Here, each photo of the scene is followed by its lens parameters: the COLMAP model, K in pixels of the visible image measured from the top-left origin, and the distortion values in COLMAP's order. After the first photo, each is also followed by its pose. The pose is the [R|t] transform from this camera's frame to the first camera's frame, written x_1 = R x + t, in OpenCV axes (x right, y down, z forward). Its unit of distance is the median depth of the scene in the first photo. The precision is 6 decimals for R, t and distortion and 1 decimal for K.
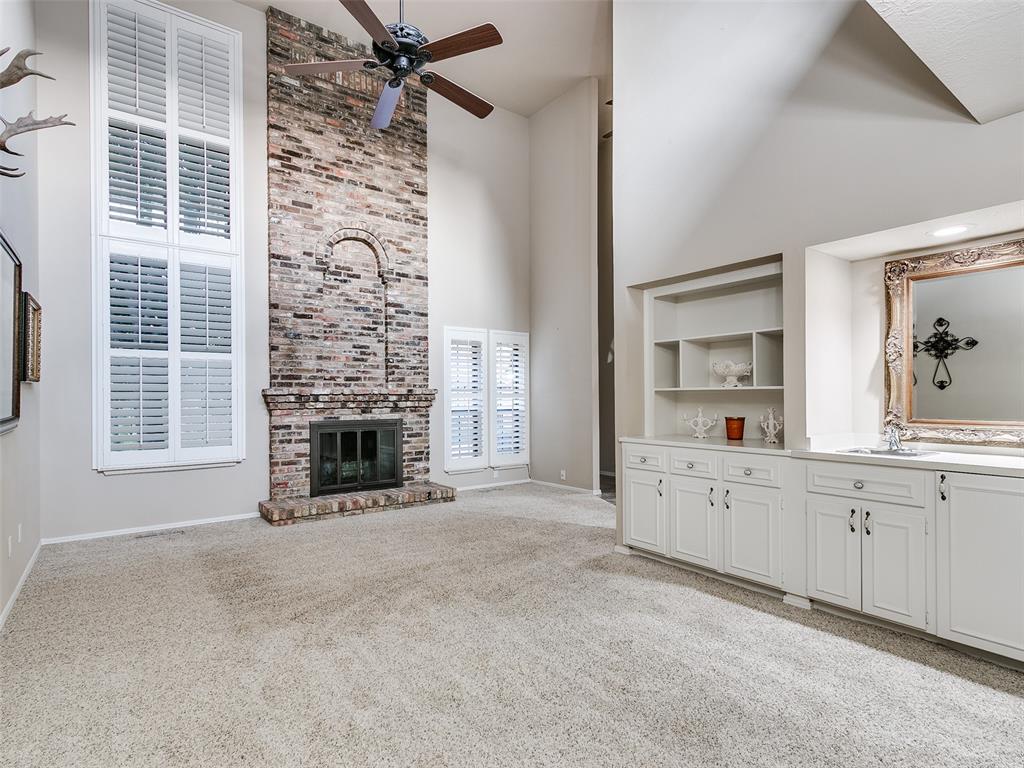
lens RADIAL K [[526.4, 0, 511.5], [0, 526.4, 397.5], [0, 0, 1]] dist [0.004013, -0.000390]
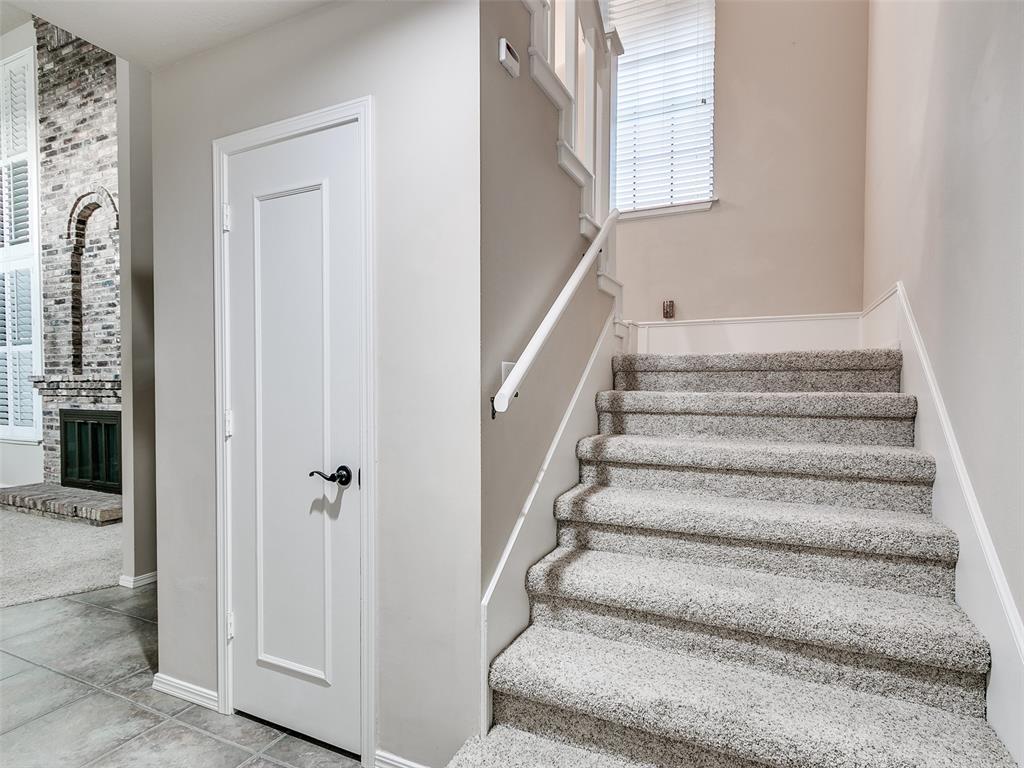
lens RADIAL K [[526.4, 0, 511.5], [0, 526.4, 397.5], [0, 0, 1]] dist [0.004013, -0.000390]
pose [[0.487093, 0.023726, -0.873028, 0.823364], [-0.005561, 0.999695, 0.024065, -0.003504], [0.873333, -0.006867, 0.487076, 1.173228]]
